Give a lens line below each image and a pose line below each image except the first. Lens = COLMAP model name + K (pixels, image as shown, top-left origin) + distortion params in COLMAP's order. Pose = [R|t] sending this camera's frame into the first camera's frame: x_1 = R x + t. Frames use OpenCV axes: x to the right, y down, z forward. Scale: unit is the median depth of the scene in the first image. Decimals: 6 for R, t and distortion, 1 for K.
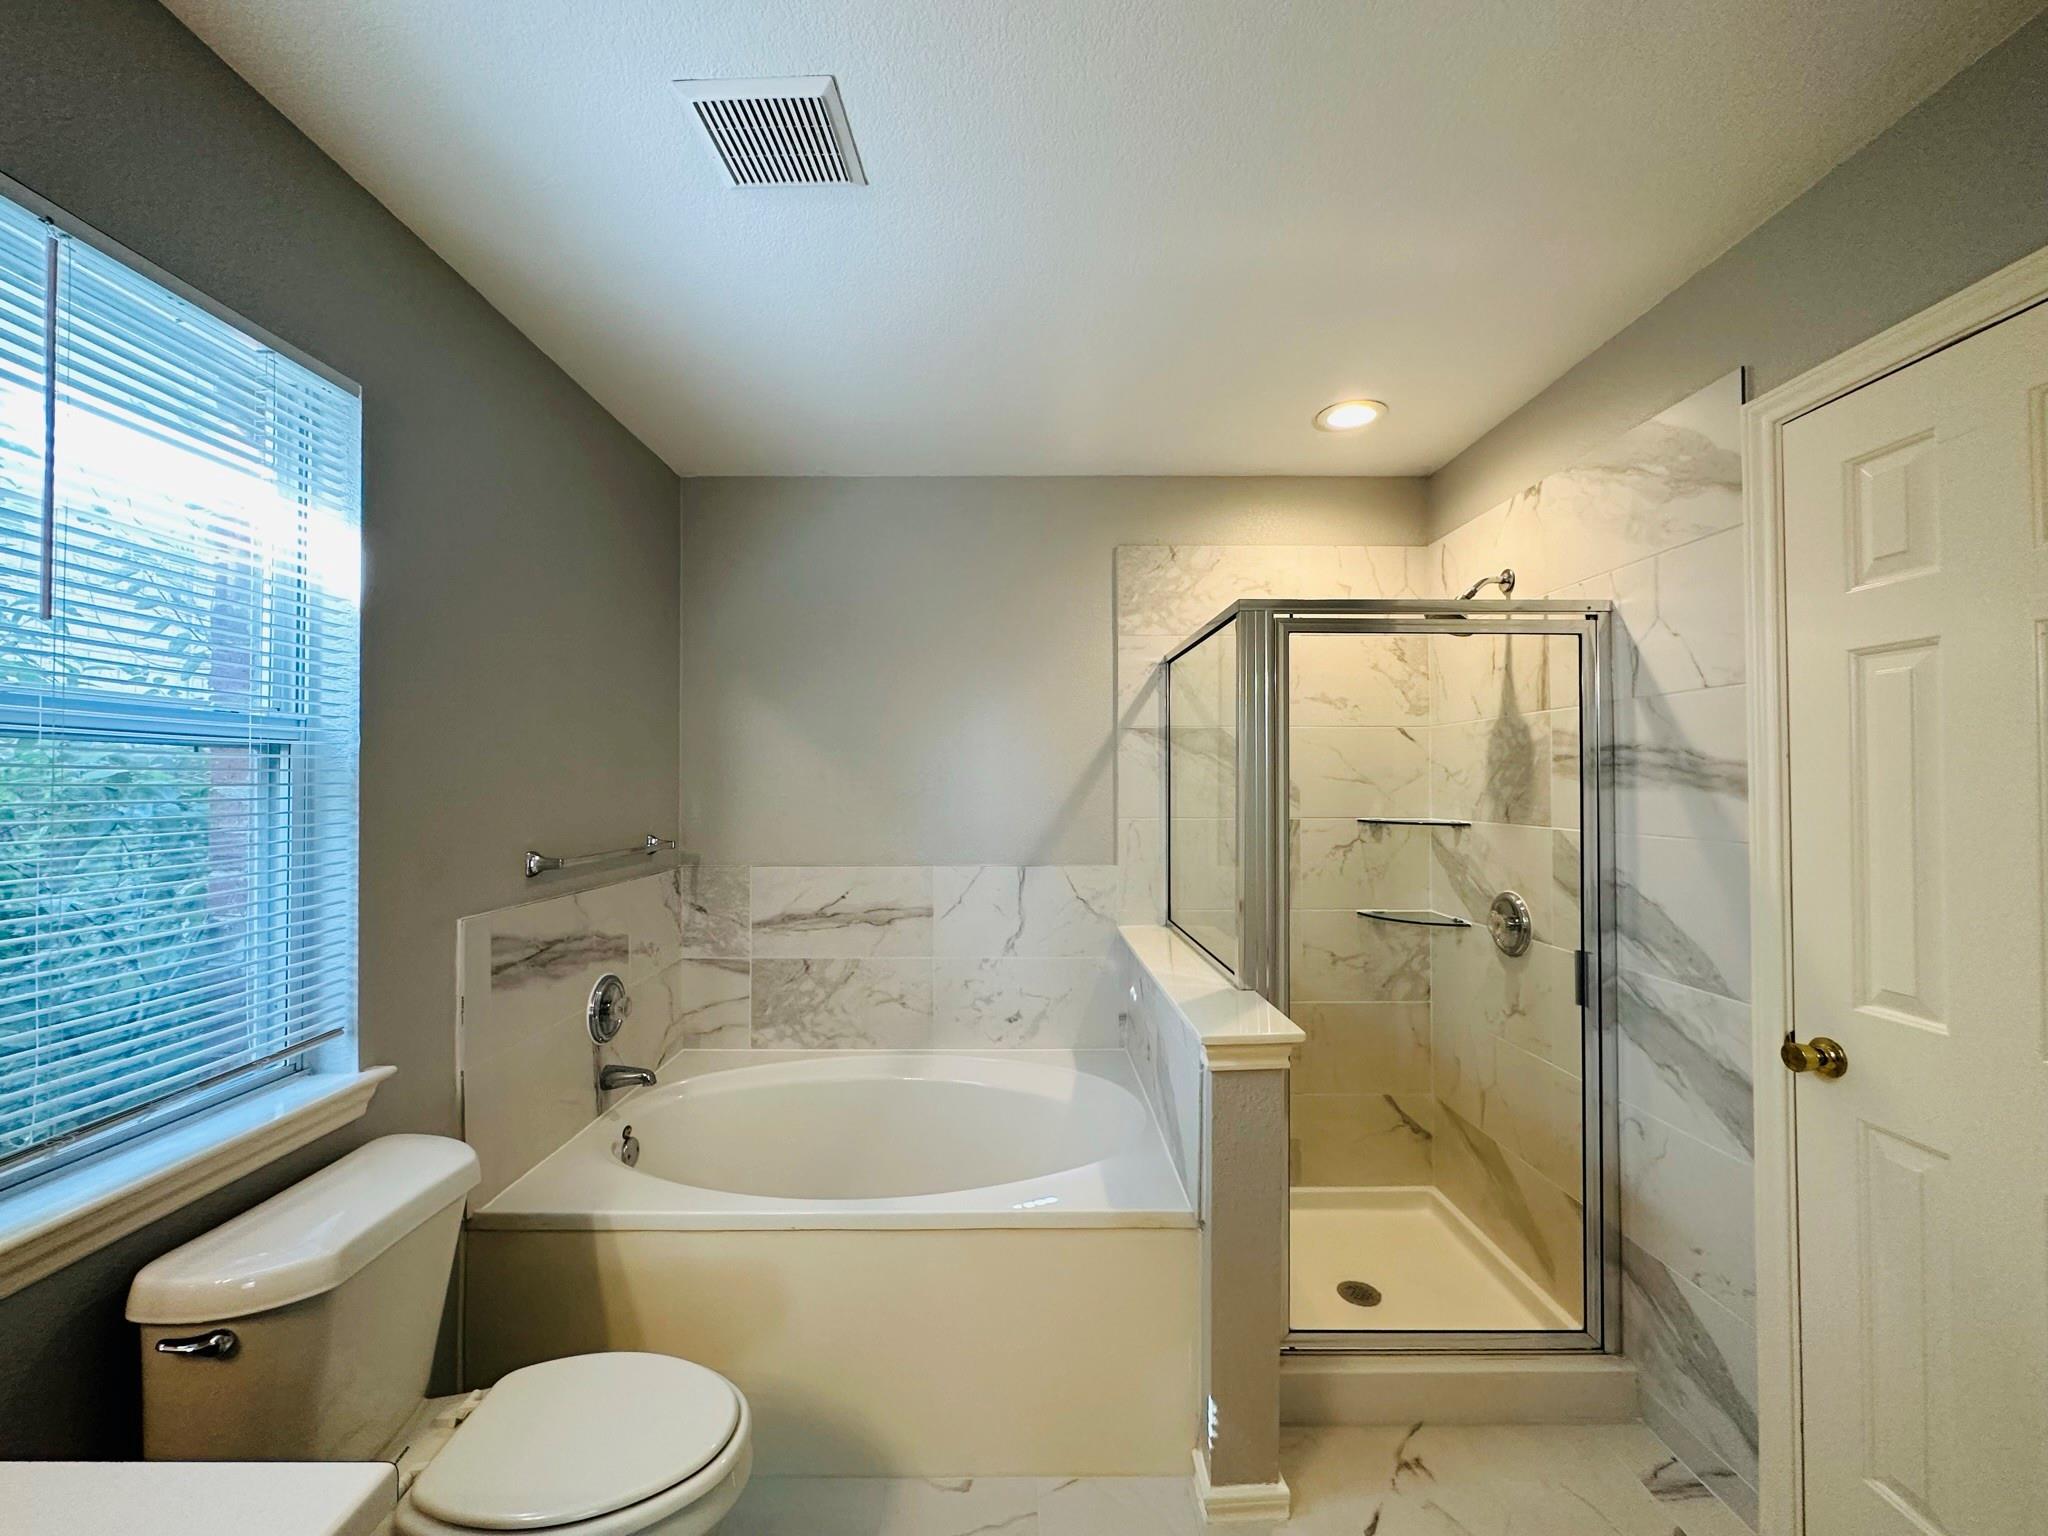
lens RADIAL K [[816.8, 0, 1022.7], [0, 816.8, 768.1], [0, 0, 1]] dist [-0.002763, 0.000627]
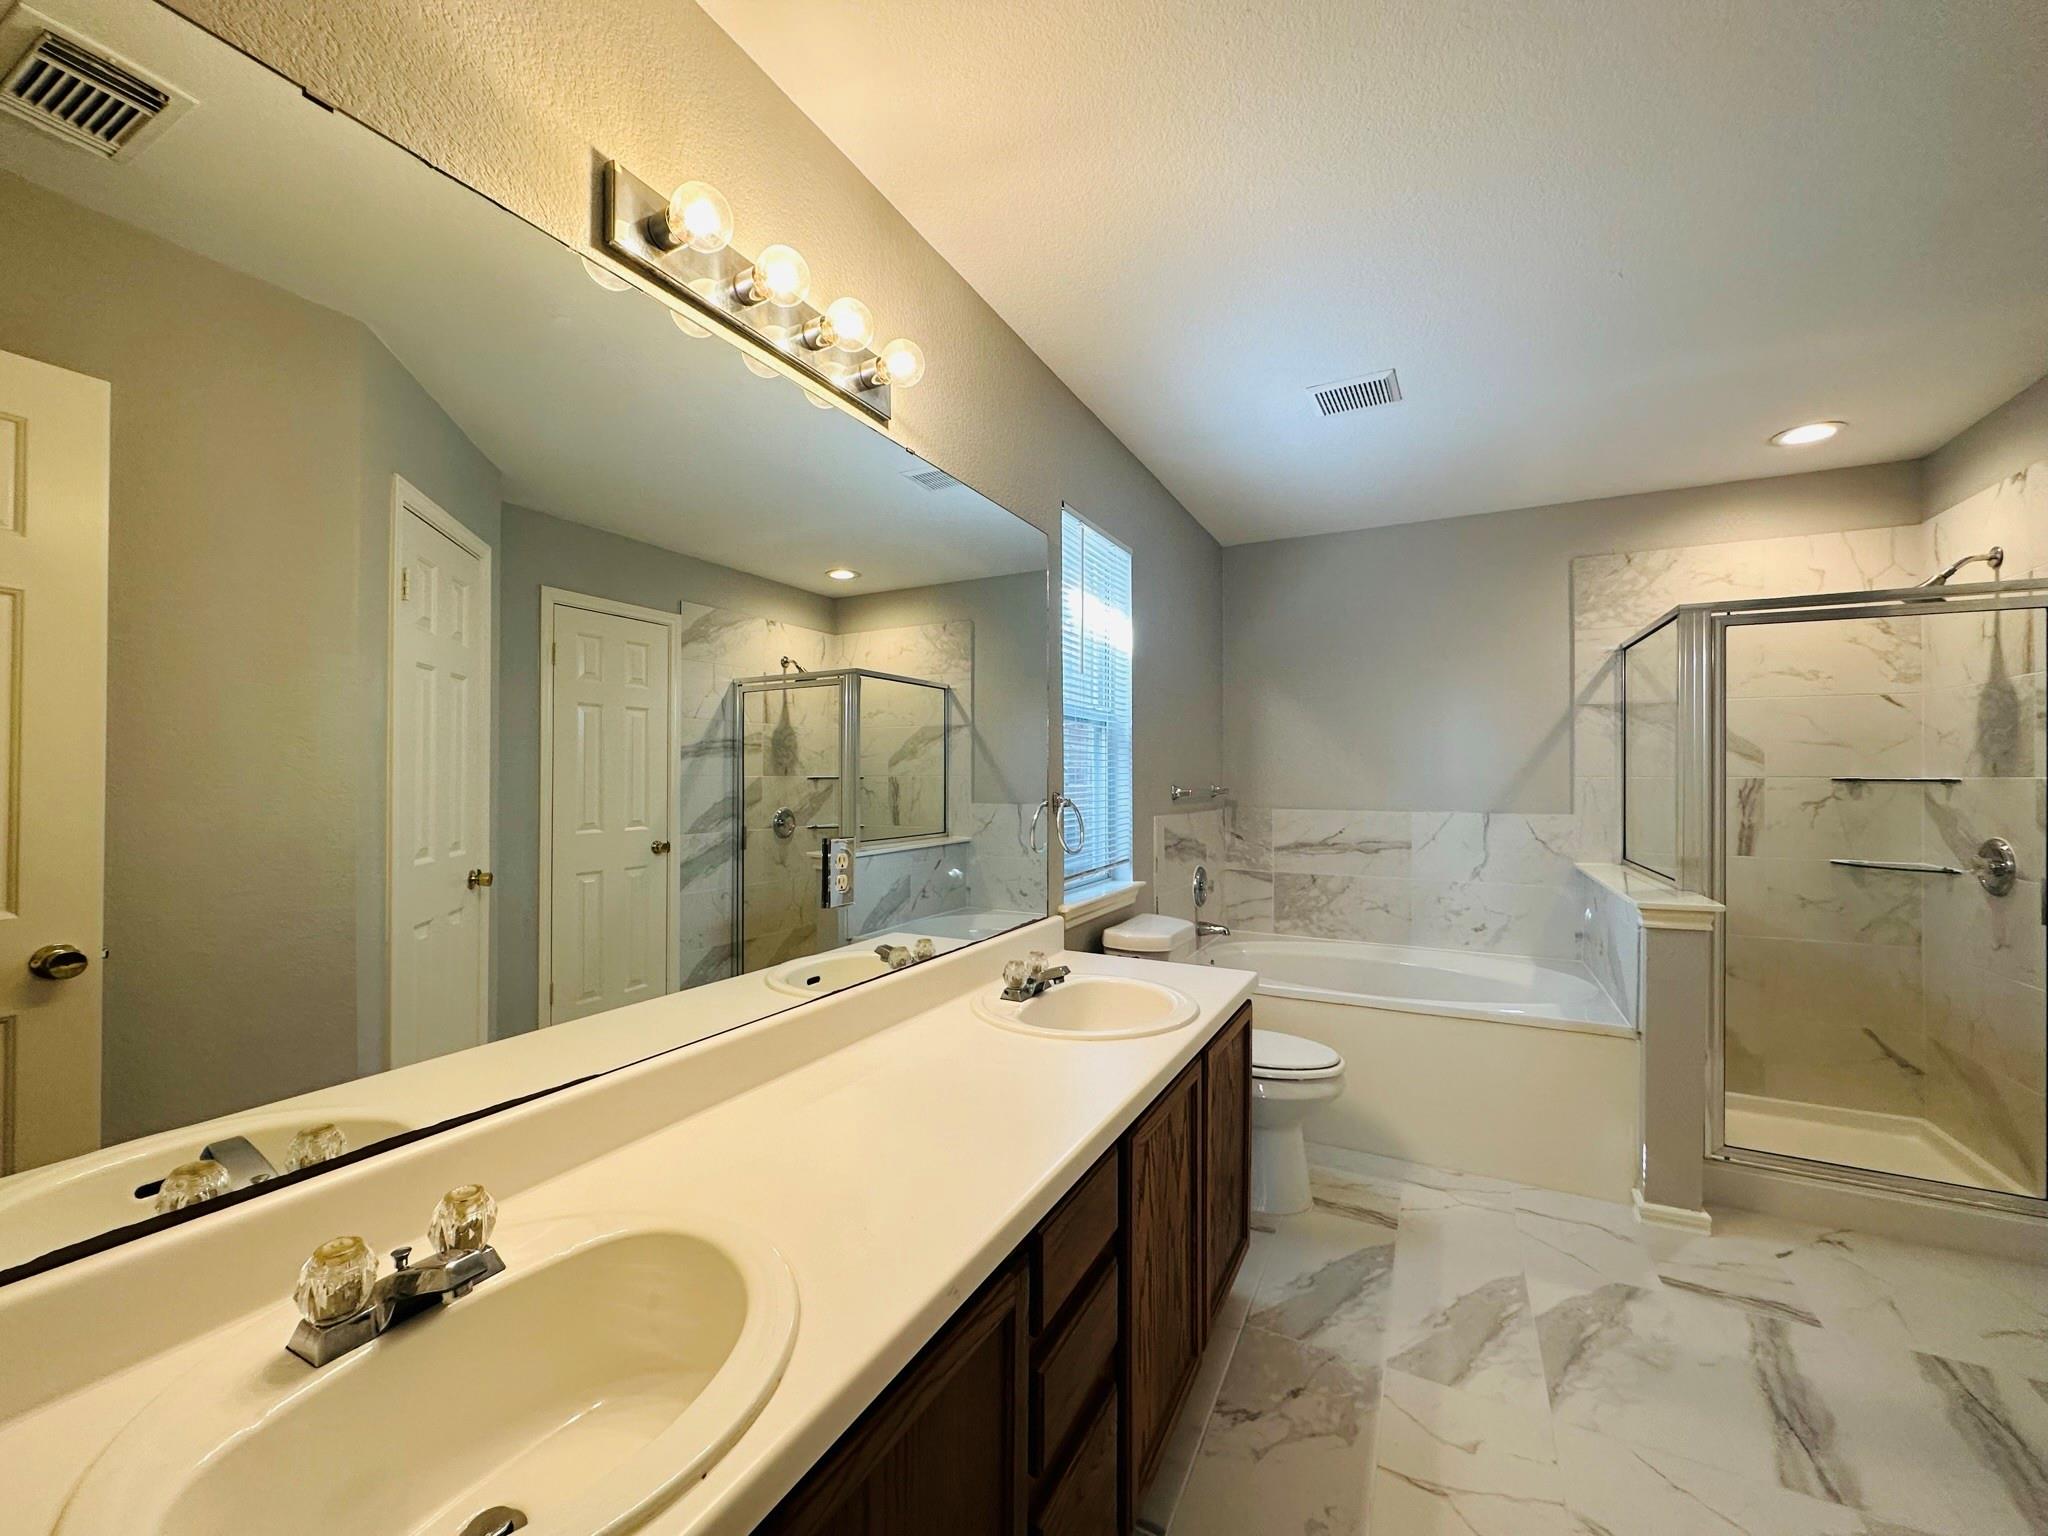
lens RADIAL K [[816.8, 0, 1022.7], [0, 816.8, 768.1], [0, 0, 1]] dist [-0.002763, 0.000627]
pose [[0.884606, -0.000801, -0.466339, -0.049517], [0.004206, 0.999972, 0.006261, 0.037399], [0.466321, -0.007500, 0.884584, -0.511456]]
